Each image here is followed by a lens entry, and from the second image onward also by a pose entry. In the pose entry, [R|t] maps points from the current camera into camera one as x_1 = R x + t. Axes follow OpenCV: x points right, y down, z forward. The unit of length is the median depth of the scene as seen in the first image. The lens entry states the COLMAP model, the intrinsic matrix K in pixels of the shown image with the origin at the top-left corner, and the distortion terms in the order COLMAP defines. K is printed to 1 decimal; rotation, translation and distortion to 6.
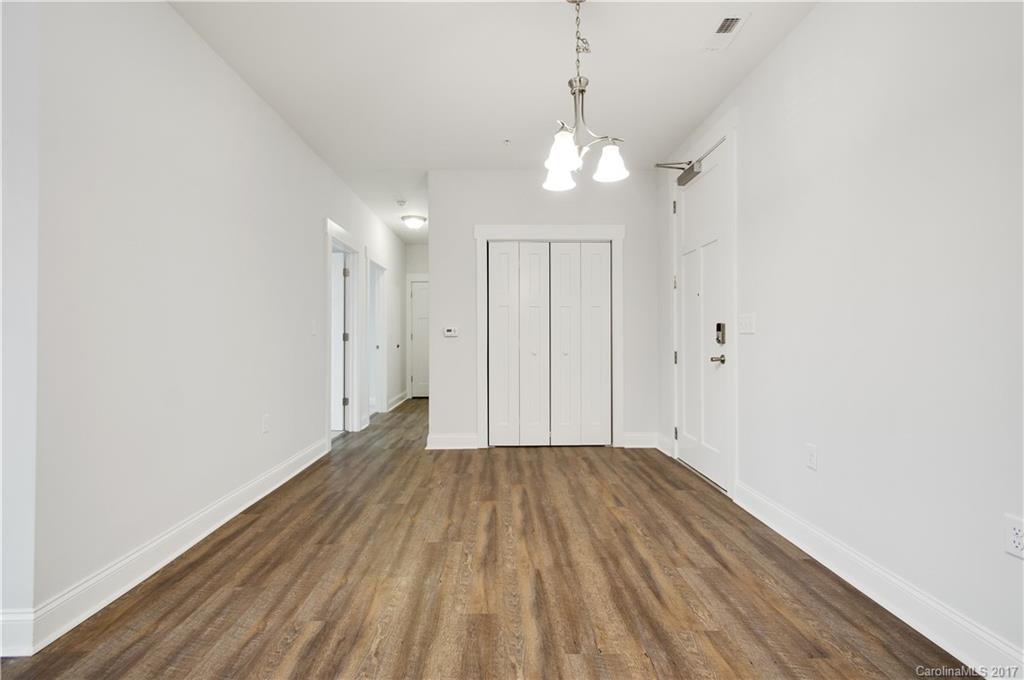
lens RADIAL K [[467.8, 0, 512.0], [0, 467.8, 340.0], [0, 0, 1]] dist [0.000357, -0.009535]
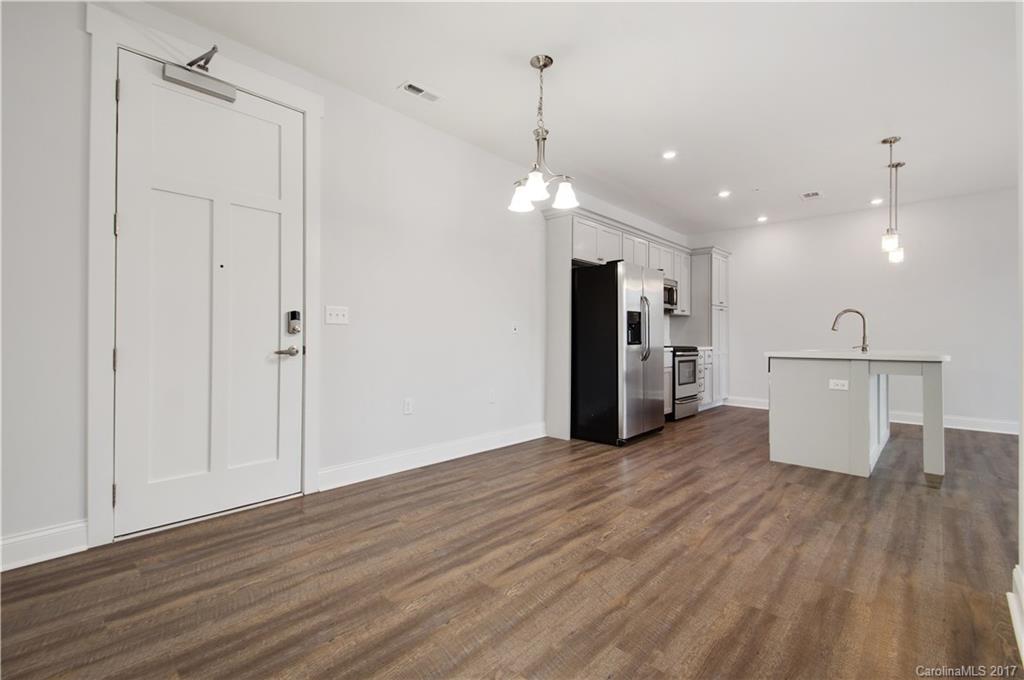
lens RADIAL K [[467.8, 0, 512.0], [0, 467.8, 340.0], [0, 0, 1]] dist [0.000357, -0.009535]
pose [[-0.731311, -0.007052, 0.682008, -0.610604], [0.001185, 0.999932, 0.011609, 0.020342], [-0.682044, 0.009298, -0.731252, 1.799721]]
